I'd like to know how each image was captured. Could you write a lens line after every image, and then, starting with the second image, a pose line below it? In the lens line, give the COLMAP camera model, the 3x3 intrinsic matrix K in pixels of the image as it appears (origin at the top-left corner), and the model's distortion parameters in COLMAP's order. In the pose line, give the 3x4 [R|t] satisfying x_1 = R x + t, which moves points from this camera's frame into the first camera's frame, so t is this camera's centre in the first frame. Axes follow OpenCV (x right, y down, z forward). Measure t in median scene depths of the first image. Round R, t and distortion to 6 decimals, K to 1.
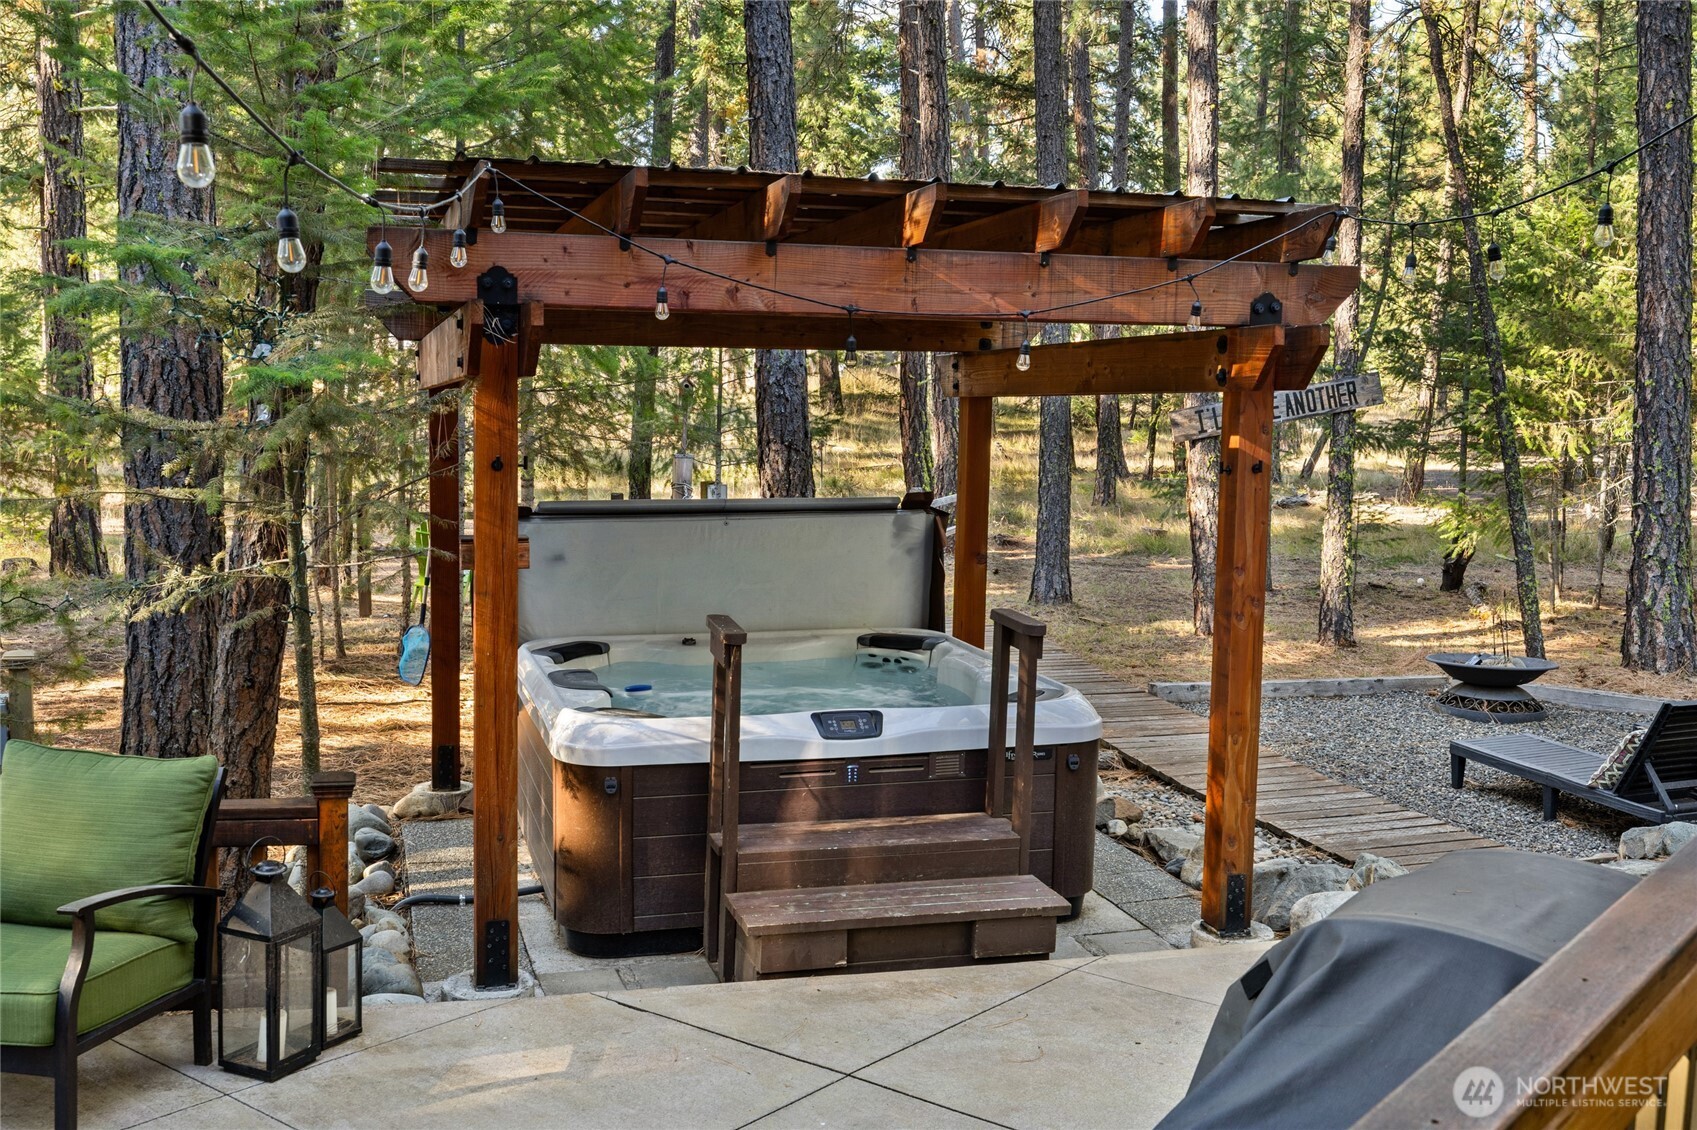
lens RADIAL K [[1695.6, 0, 848.5], [0, 1695.6, 565.0], [0, 0, 1]] dist [0.008853, -0.006888]
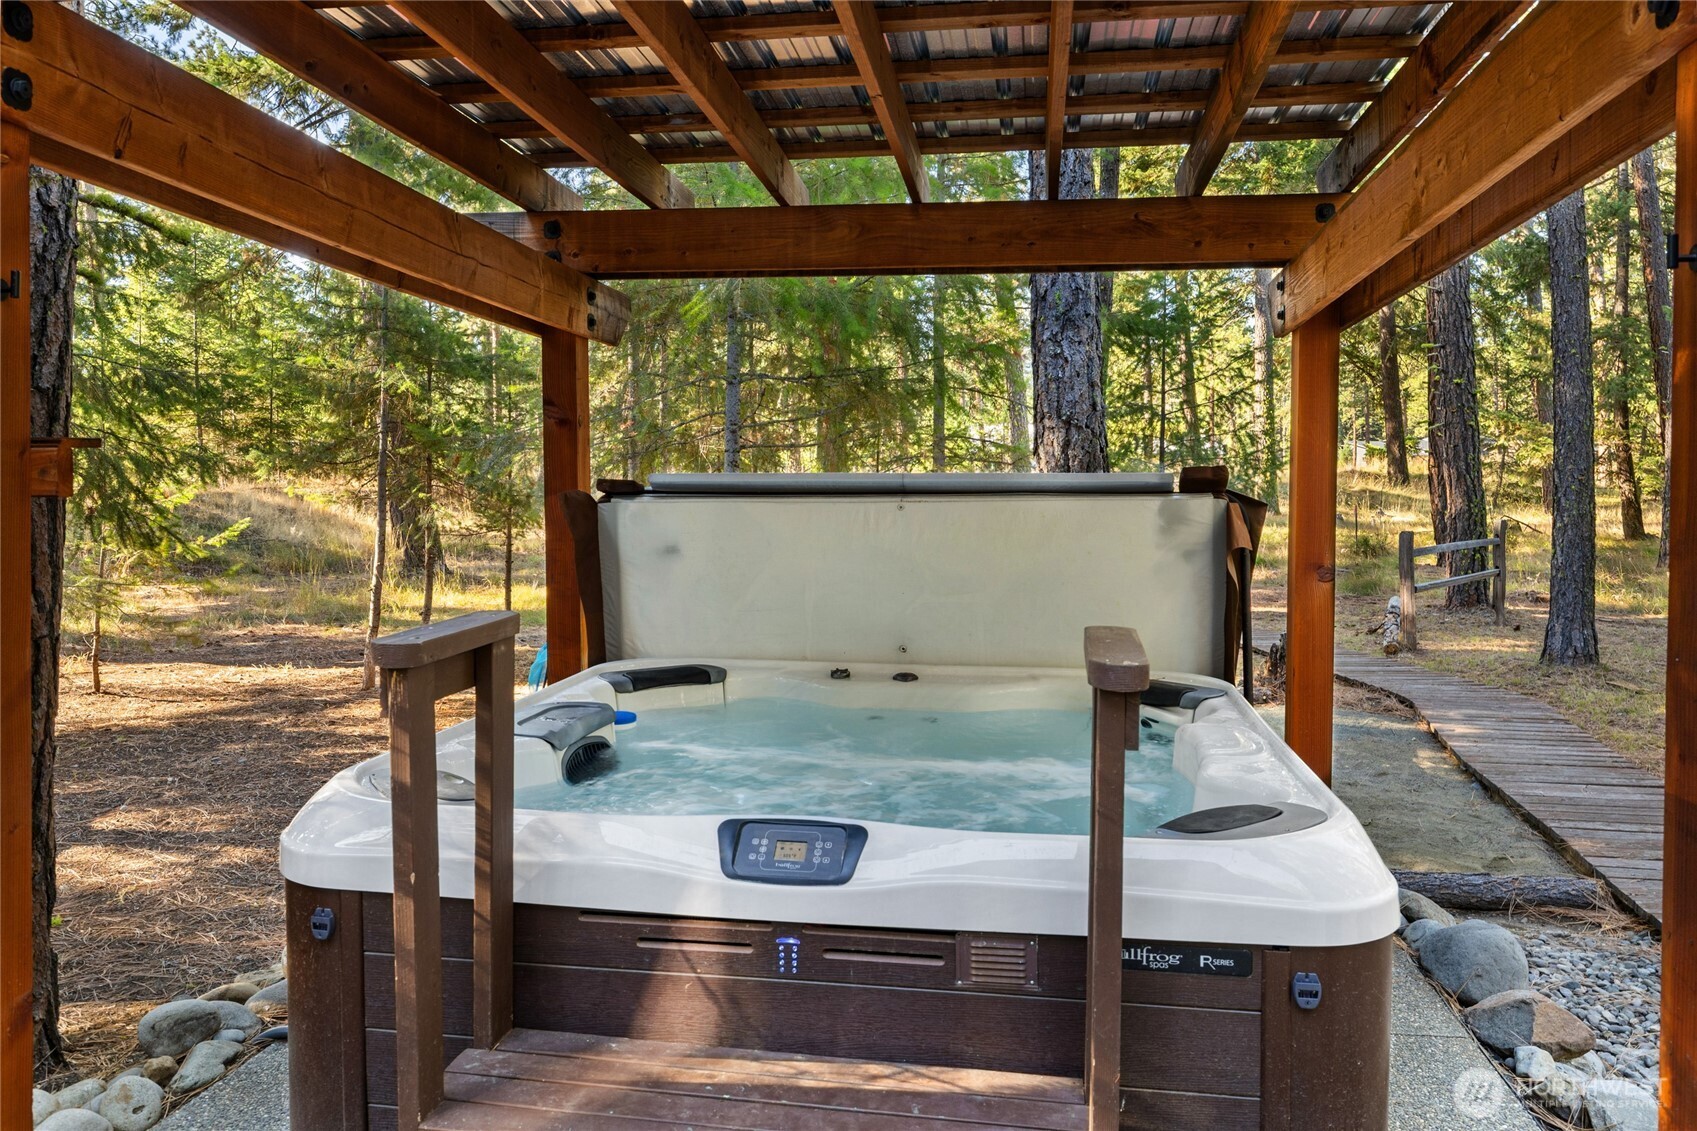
lens RADIAL K [[1272.3, 0, 844.1], [0, 1272.3, 503.5], [0, 0, 1]] dist [0.003692, 0.004808]
pose [[0.902193, -0.002844, -0.431323, 0.087720], [-0.036727, 0.995840, -0.083386, 0.012206], [0.429766, 0.091072, 0.898336, 0.337781]]
